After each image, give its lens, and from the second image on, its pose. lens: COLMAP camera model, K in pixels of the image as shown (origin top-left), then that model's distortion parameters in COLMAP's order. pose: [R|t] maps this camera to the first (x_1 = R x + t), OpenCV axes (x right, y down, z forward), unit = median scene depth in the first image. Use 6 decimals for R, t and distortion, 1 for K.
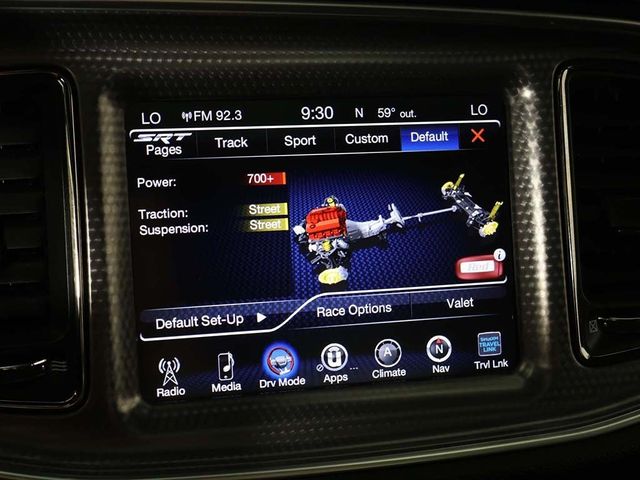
lens RADIAL K [[925.4, 0, 321.7], [0, 925.4, 240.7], [0, 0, 1]] dist [-0.009321, 0.000000]
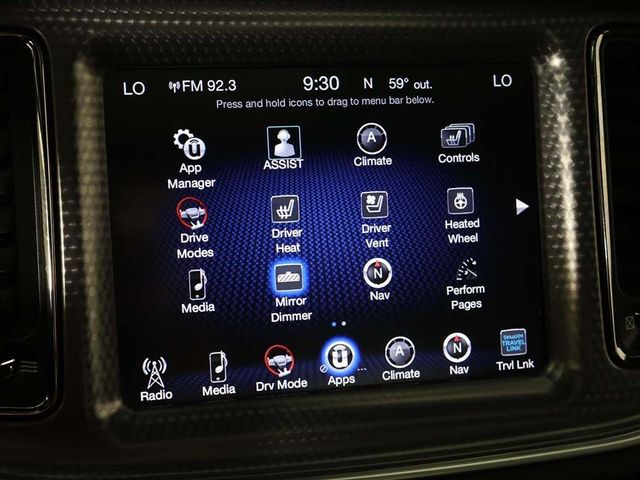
lens RADIAL K [[925.4, 0, 316.2], [0, 925.4, 238.1], [0, 0, 1]] dist [-0.009321, 0.000000]
pose [[0.999862, 0.001299, -0.016562, 0.005467], [-0.001194, 0.999979, 0.006342, 0.005644], [0.016570, -0.006321, 0.999843, 0.107750]]
